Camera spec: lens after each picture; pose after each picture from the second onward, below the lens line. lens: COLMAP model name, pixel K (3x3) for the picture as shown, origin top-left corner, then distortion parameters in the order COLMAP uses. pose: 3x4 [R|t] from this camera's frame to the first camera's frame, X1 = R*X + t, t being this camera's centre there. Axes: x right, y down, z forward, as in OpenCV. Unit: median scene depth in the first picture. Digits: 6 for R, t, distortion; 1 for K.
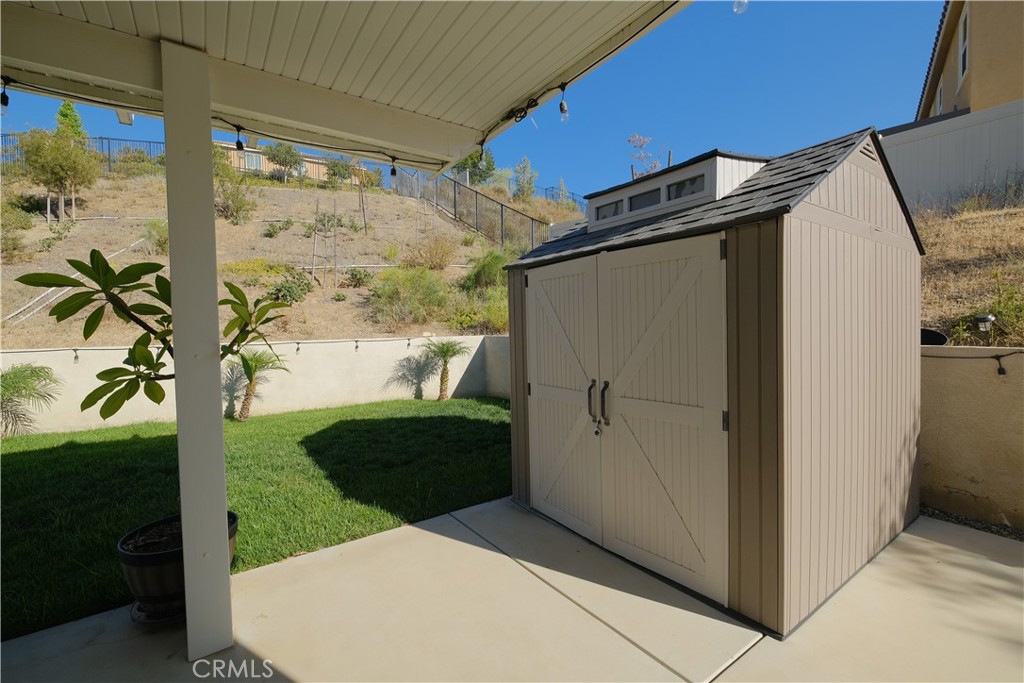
lens RADIAL K [[442.6, 0, 501.8], [0, 442.6, 338.7], [0, 0, 1]] dist [-0.005460, 0.001216]
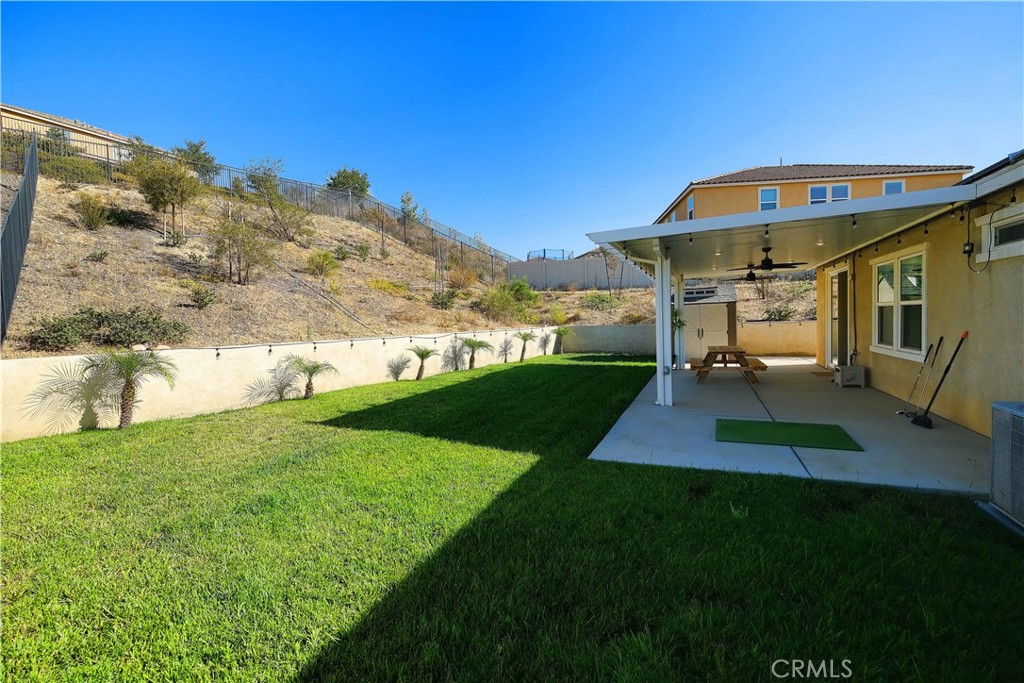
lens RADIAL K [[442.6, 0, 512.4], [0, 442.6, 341.1], [0, 0, 1]] dist [-0.005460, 0.001216]
pose [[0.834203, -0.028566, 0.550718, -1.785900], [0.030648, 0.999516, 0.005421, 0.058245], [-0.550606, 0.012356, 0.834674, -0.837396]]
